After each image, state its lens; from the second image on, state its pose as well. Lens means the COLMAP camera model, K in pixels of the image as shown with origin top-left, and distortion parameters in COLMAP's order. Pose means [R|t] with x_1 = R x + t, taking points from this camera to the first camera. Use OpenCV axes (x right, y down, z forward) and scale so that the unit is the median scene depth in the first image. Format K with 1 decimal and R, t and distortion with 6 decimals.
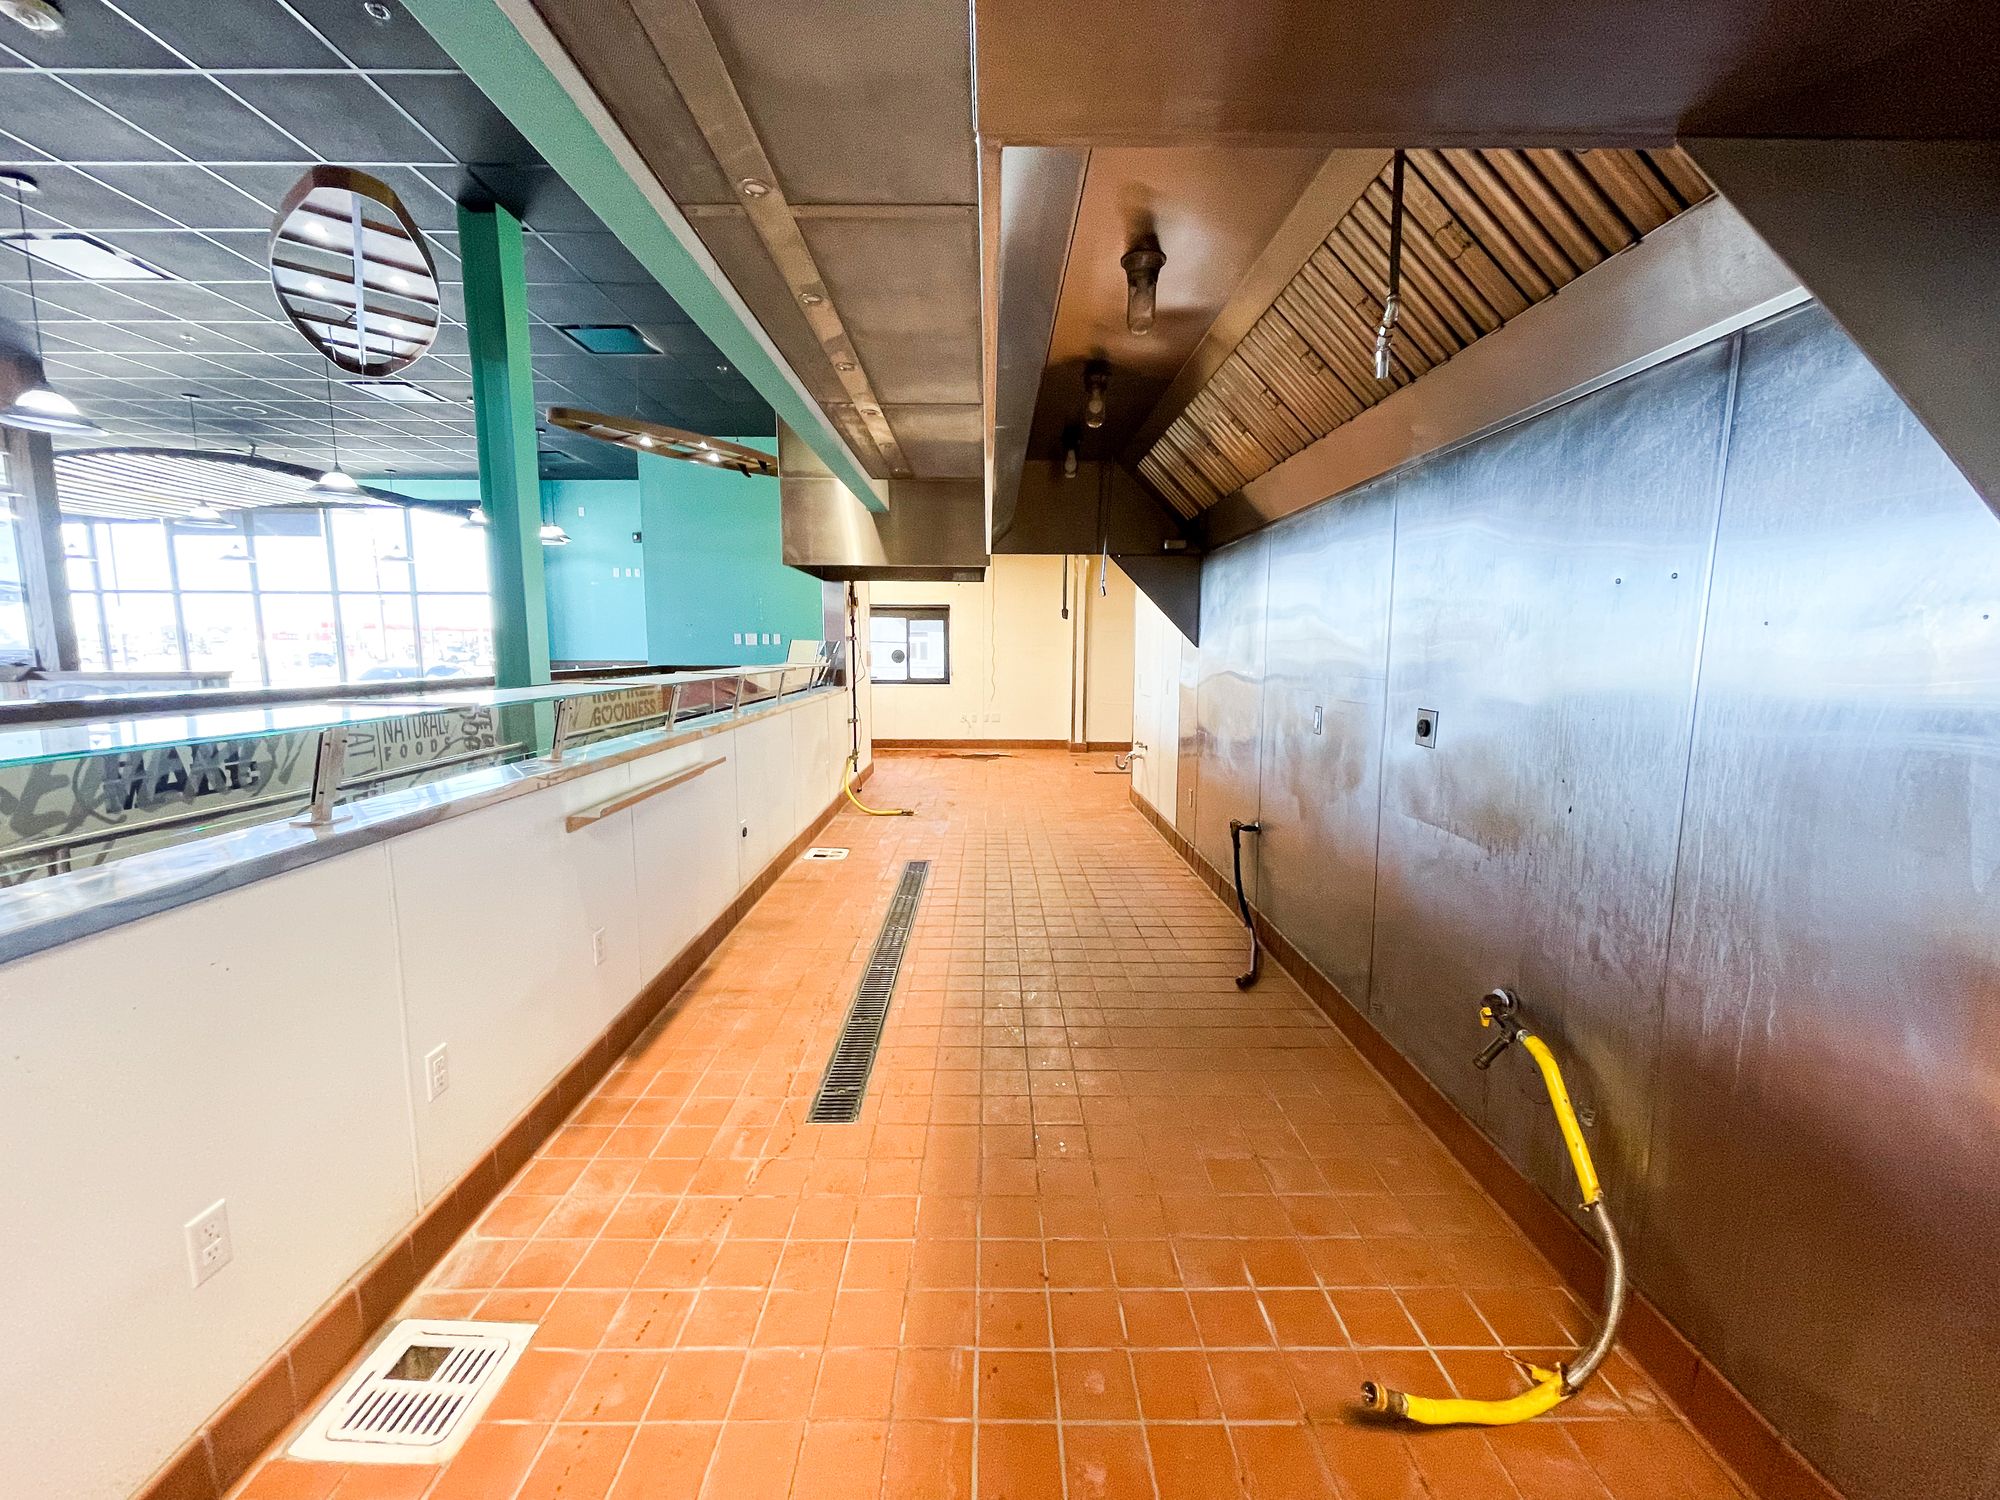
lens RADIAL K [[802.2, 0, 991.2], [0, 802.2, 750.4], [0, 0, 1]] dist [-0.010041, 0.003891]
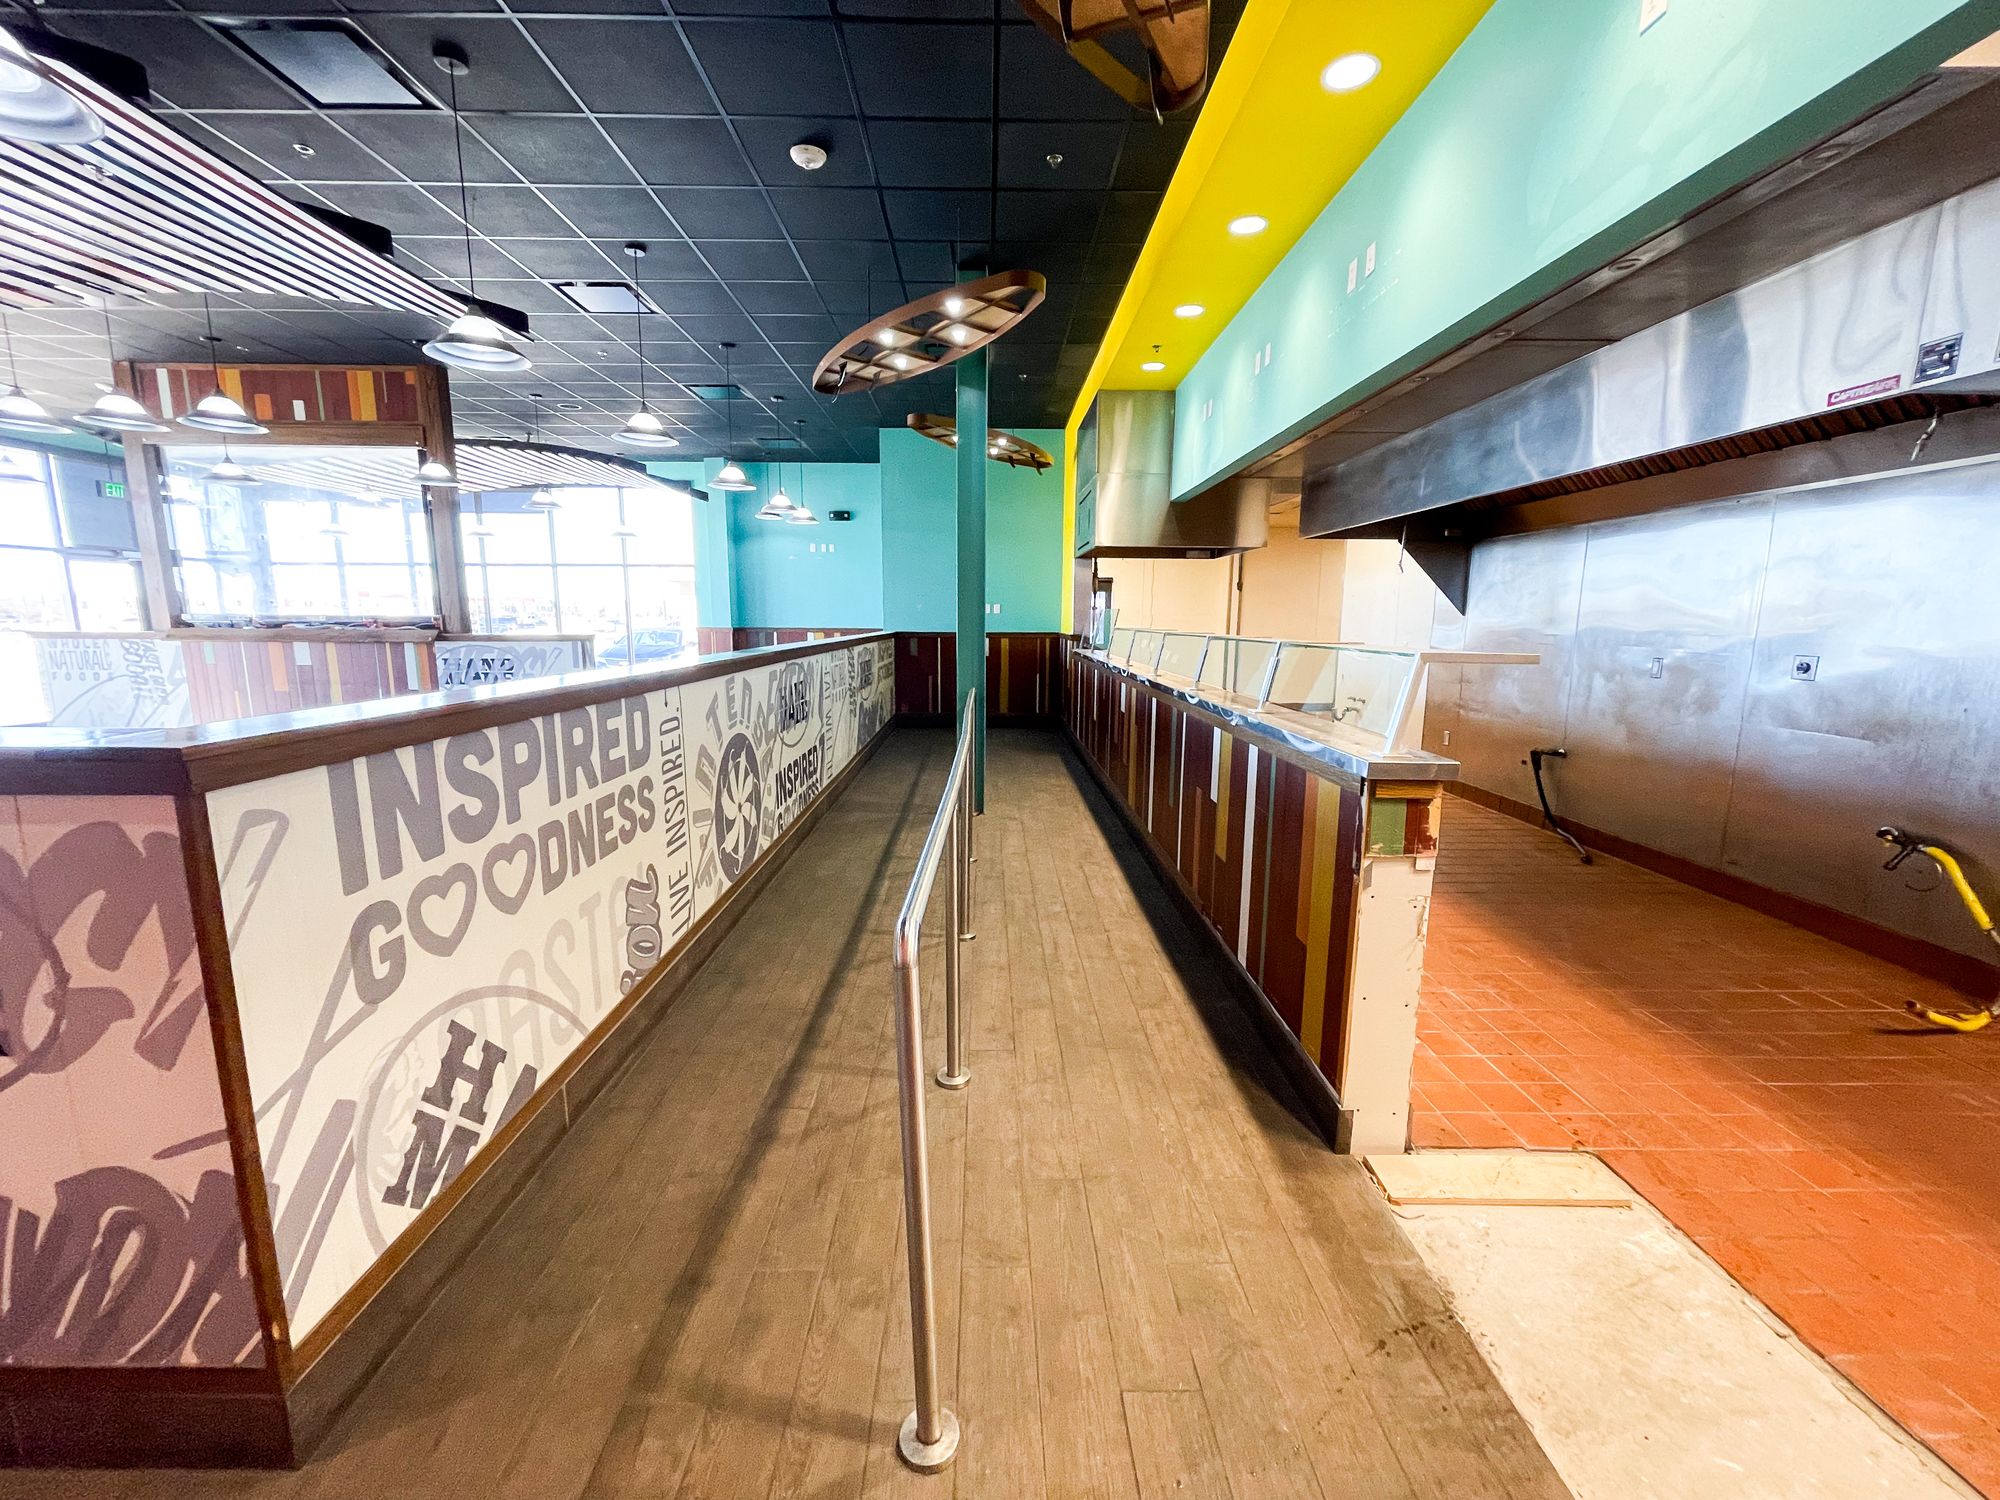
lens RADIAL K [[802.2, 0, 991.2], [0, 802.2, 750.4], [0, 0, 1]] dist [-0.010041, 0.003891]
pose [[0.999997, 0.000869, 0.002132, -0.487885], [-0.000945, 0.999352, 0.035974, 0.036703], [-0.002100, -0.035976, 0.999350, -0.248159]]
